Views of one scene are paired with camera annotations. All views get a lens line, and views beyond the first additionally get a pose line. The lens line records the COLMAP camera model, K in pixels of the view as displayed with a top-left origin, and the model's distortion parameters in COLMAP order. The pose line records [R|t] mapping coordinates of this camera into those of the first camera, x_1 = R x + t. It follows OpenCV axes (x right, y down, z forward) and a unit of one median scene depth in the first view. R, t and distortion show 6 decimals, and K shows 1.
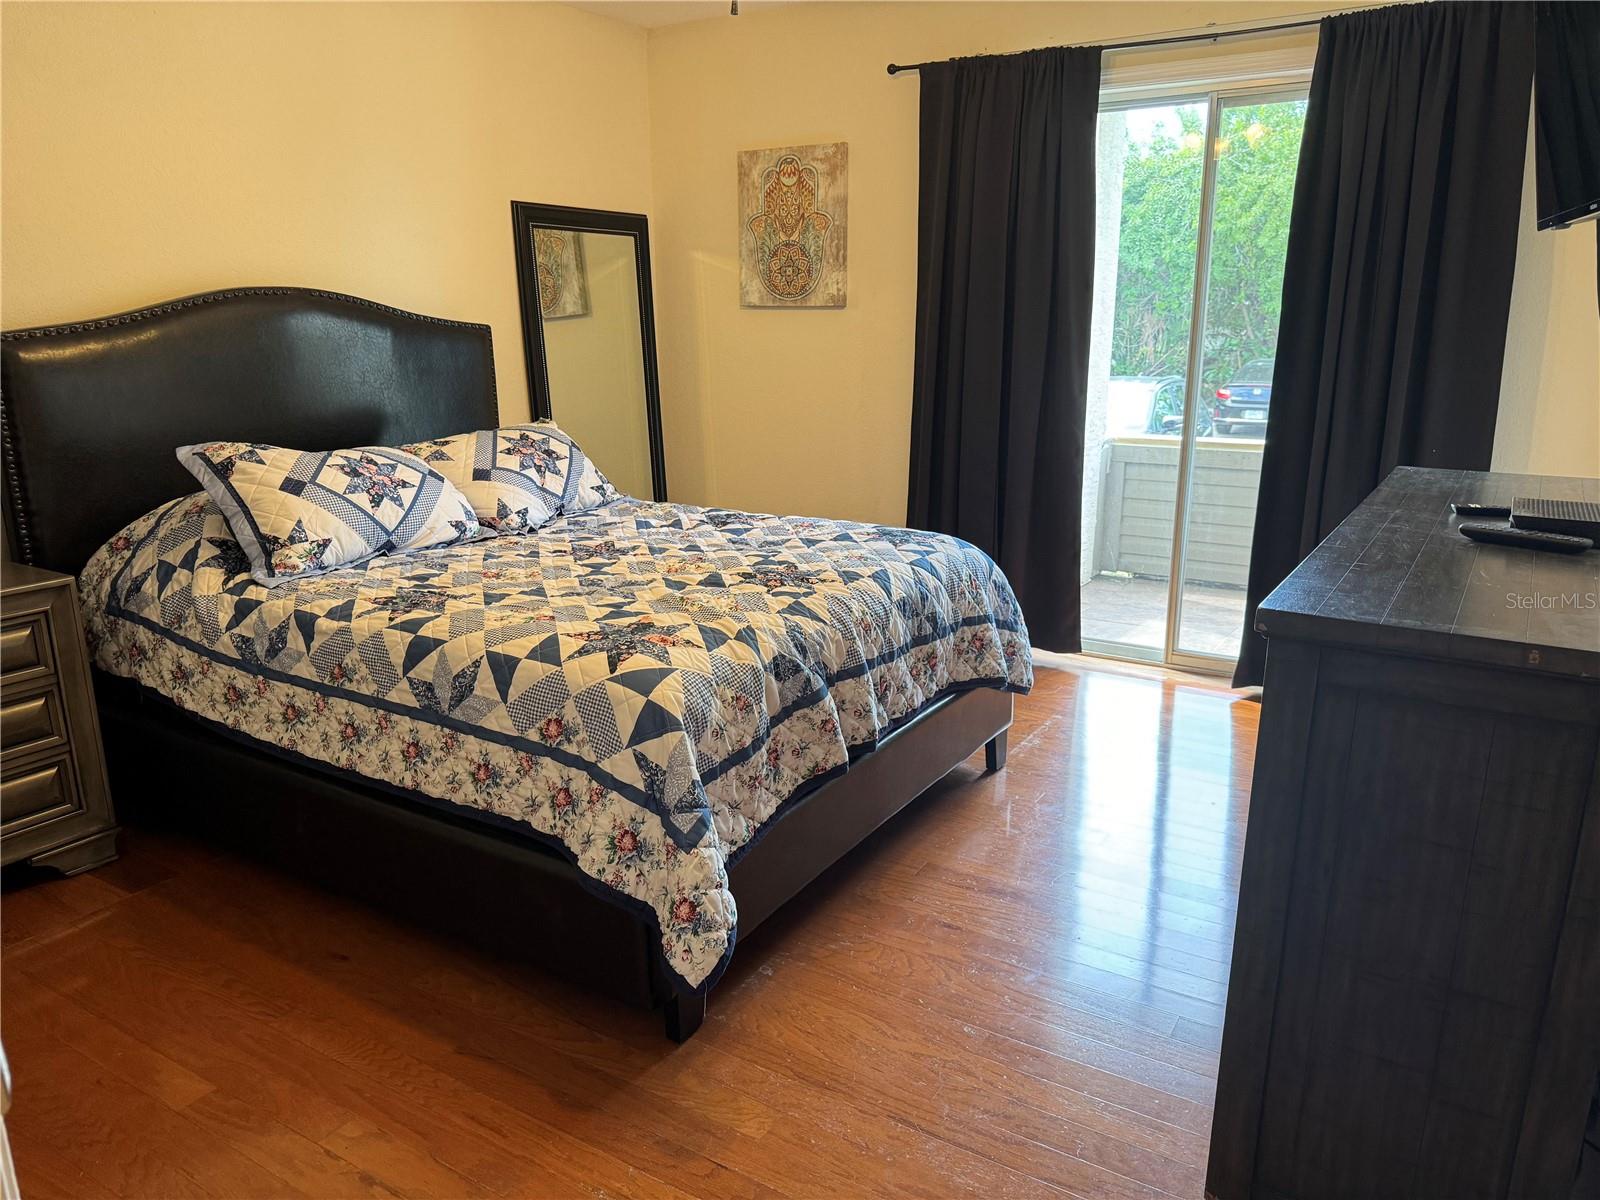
lens RADIAL K [[1125.3, 0, 798.5], [0, 1125.3, 604.8], [0, 0, 1]] dist [0.081469, -0.108590]
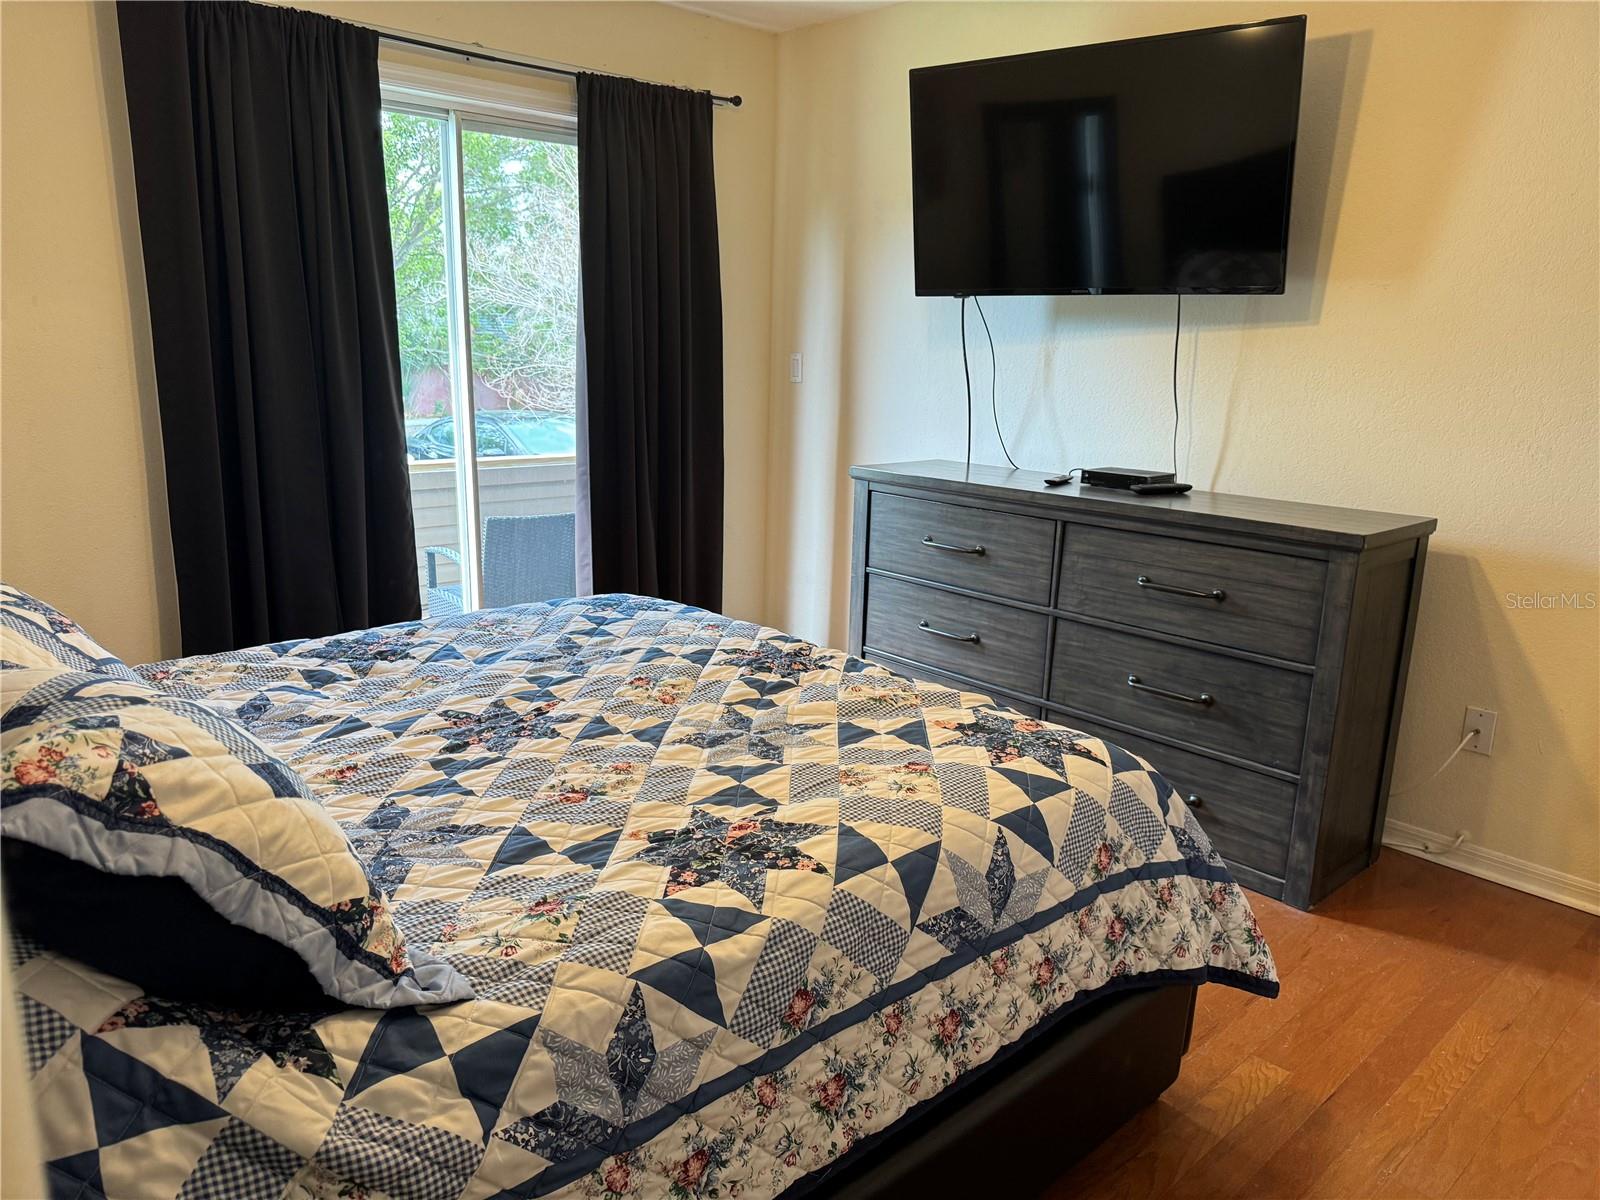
lens RADIAL K [[1110.8, 0, 800.0], [0, 1110.8, 600.0], [0, 0, 1]] dist [0.139967, -0.191557]
pose [[0.261306, -0.211364, 0.941830, -0.850460], [0.216559, 0.963695, 0.156187, -0.210432], [-0.940649, 0.163149, 0.297592, 0.776201]]
